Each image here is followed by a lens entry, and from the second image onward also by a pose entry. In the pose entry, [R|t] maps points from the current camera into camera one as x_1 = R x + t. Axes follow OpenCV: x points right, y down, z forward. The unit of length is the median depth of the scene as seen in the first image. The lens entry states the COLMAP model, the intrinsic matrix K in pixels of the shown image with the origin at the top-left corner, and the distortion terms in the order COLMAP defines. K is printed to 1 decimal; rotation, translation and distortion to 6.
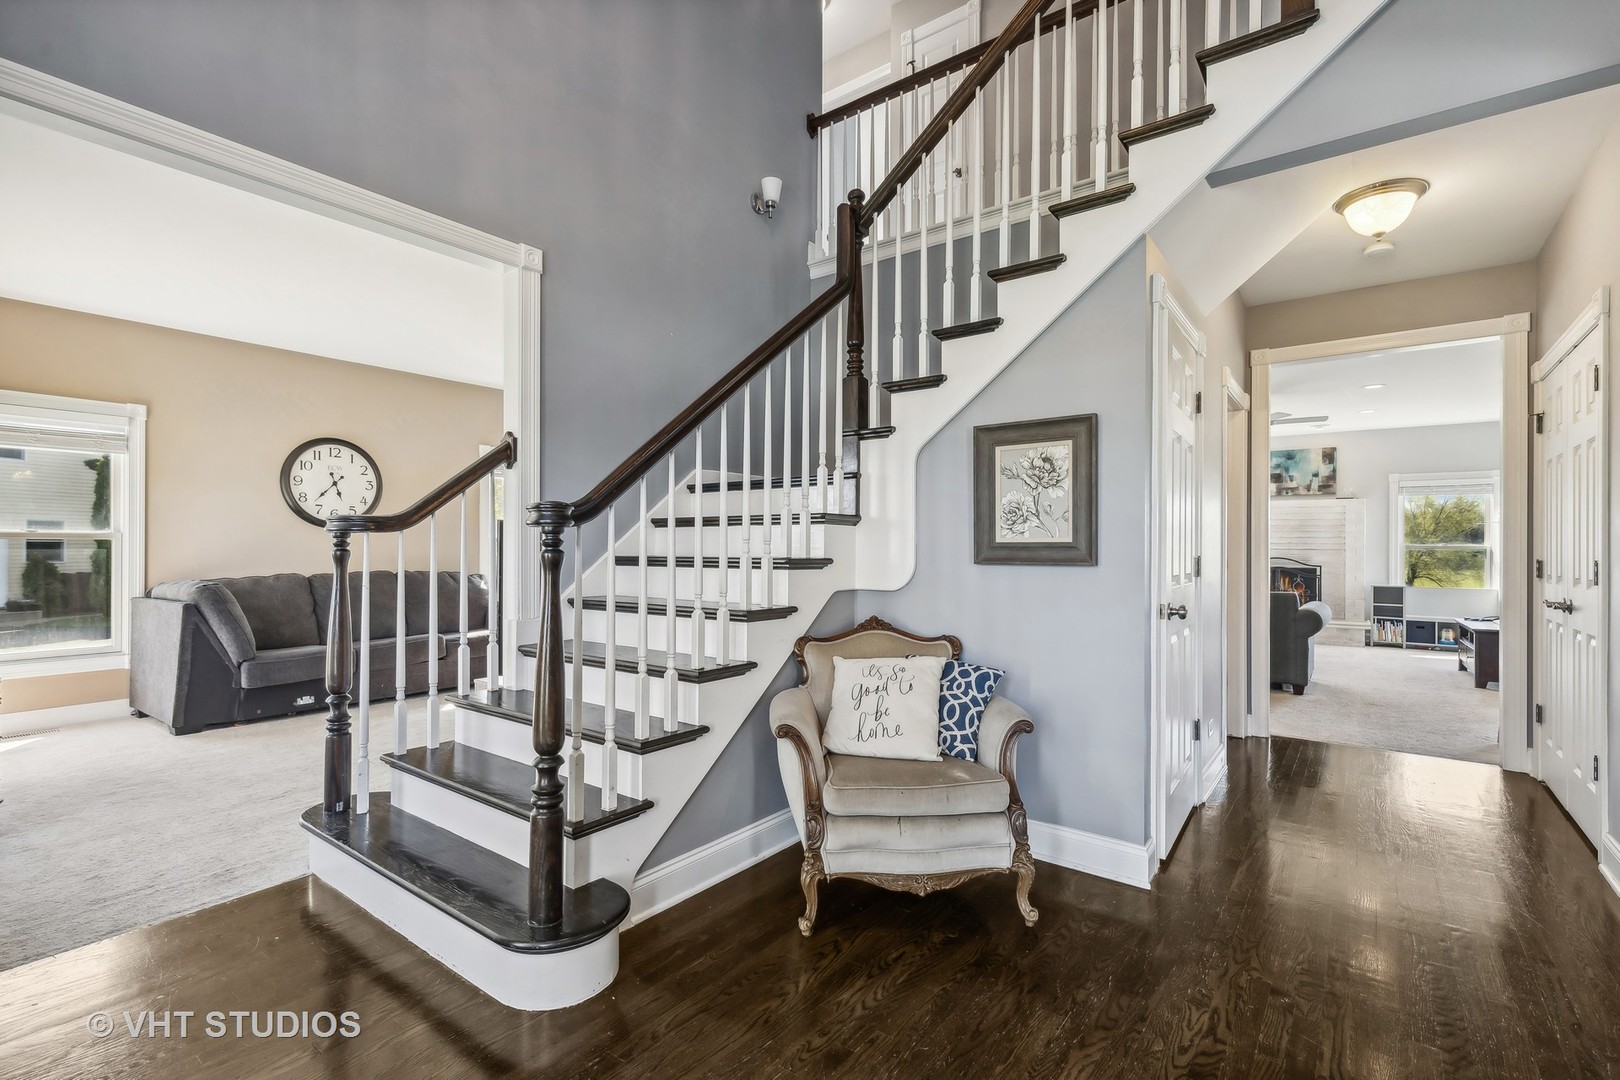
lens RADIAL K [[730.6, 0, 812.2], [0, 730.6, 544.7], [0, 0, 1]] dist [-0.005565, 0.001018]
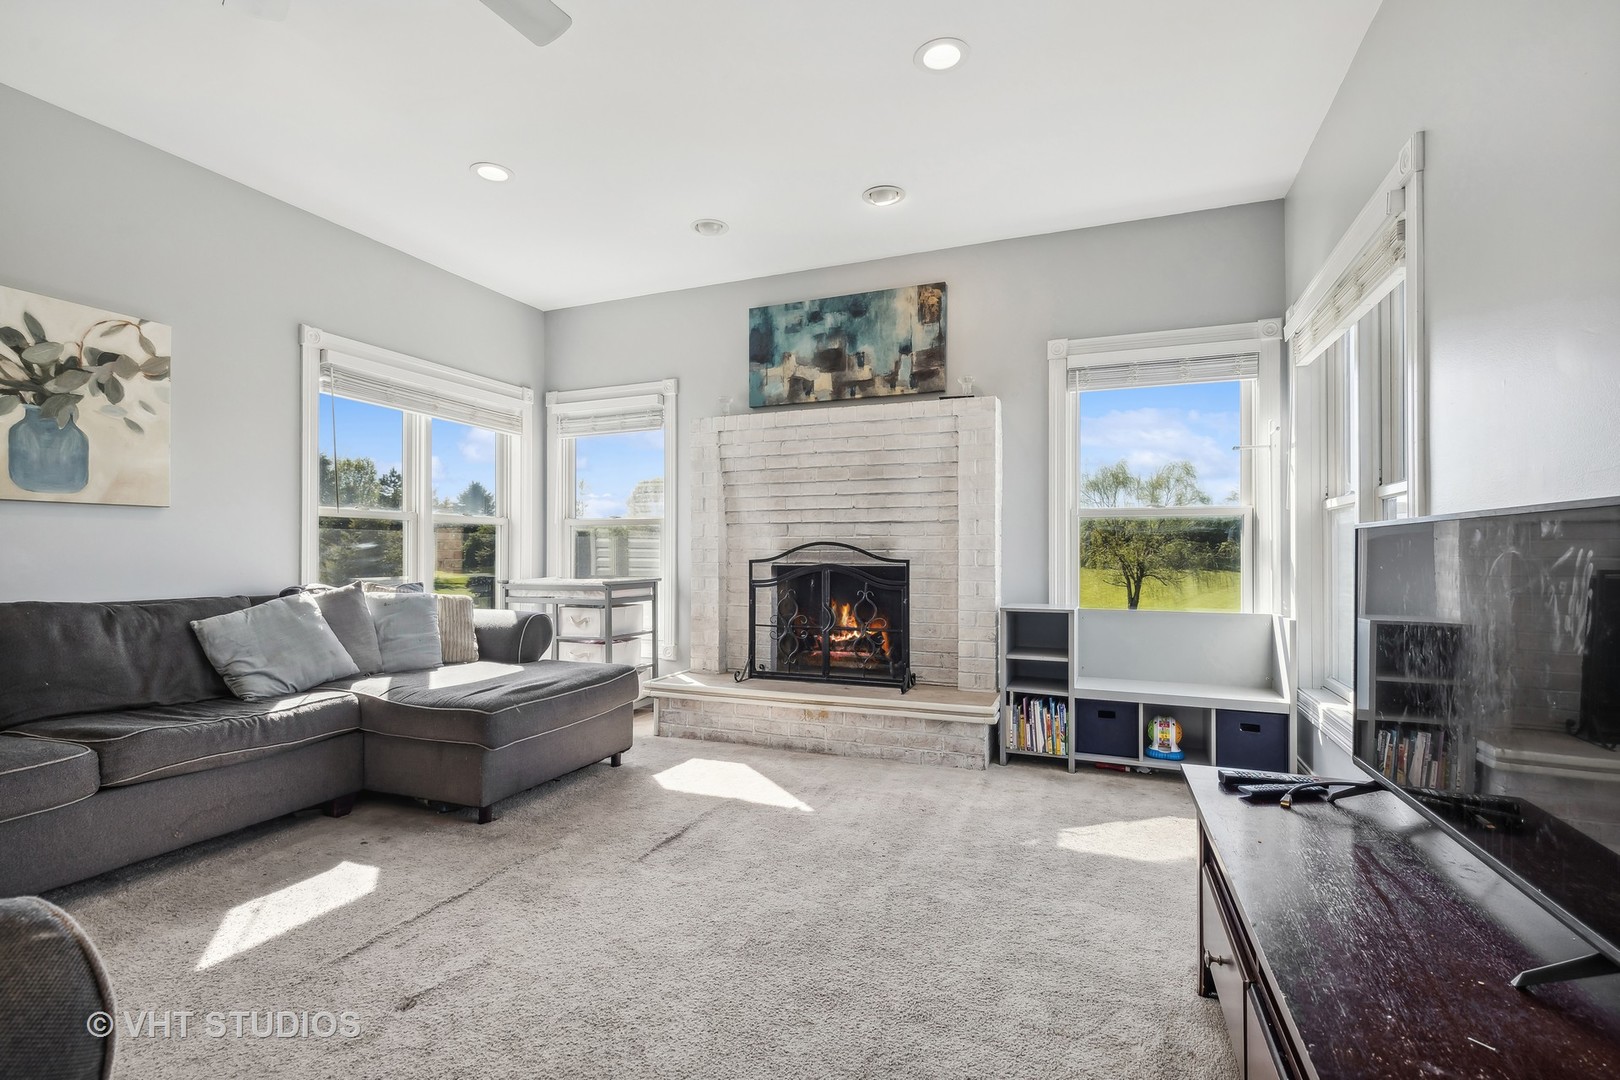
lens RADIAL K [[730.6, 0, 816.2], [0, 730.6, 549.4], [0, 0, 1]] dist [-0.005565, 0.001018]
pose [[0.964967, -0.005313, 0.262319, 0.525262], [0.005410, 0.999985, 0.000355, 0.021757], [-0.262317, 0.001076, 0.964981, 0.597655]]
